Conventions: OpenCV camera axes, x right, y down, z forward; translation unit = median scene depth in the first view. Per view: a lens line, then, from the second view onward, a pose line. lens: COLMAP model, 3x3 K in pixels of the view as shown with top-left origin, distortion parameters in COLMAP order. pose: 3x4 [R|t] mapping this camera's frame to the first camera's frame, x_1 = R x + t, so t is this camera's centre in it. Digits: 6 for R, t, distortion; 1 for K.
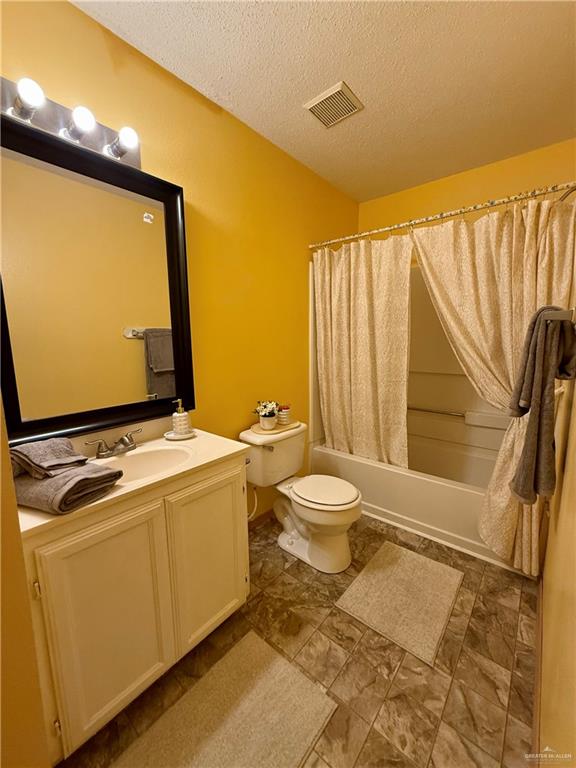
lens RADIAL K [[313.6, 0, 289.1], [0, 313.6, 382.6], [0, 0, 1]] dist [0.000866, 0.000003]
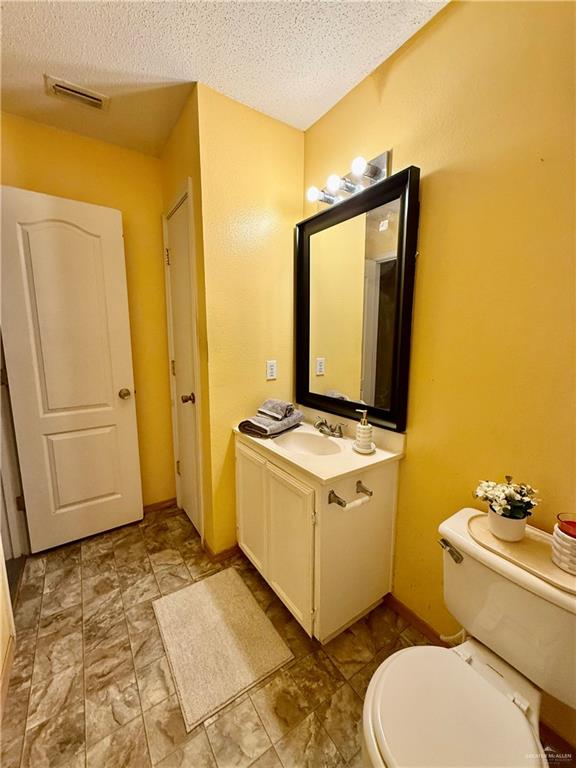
lens RADIAL K [[313.6, 0, 290.3], [0, 313.6, 385.0], [0, 0, 1]] dist [0.000866, 0.000003]
pose [[-0.281696, 0.149679, -0.947757, 0.669852], [-0.128638, 0.972949, 0.191892, -0.193558], [0.950841, 0.175973, -0.254822, 1.108592]]
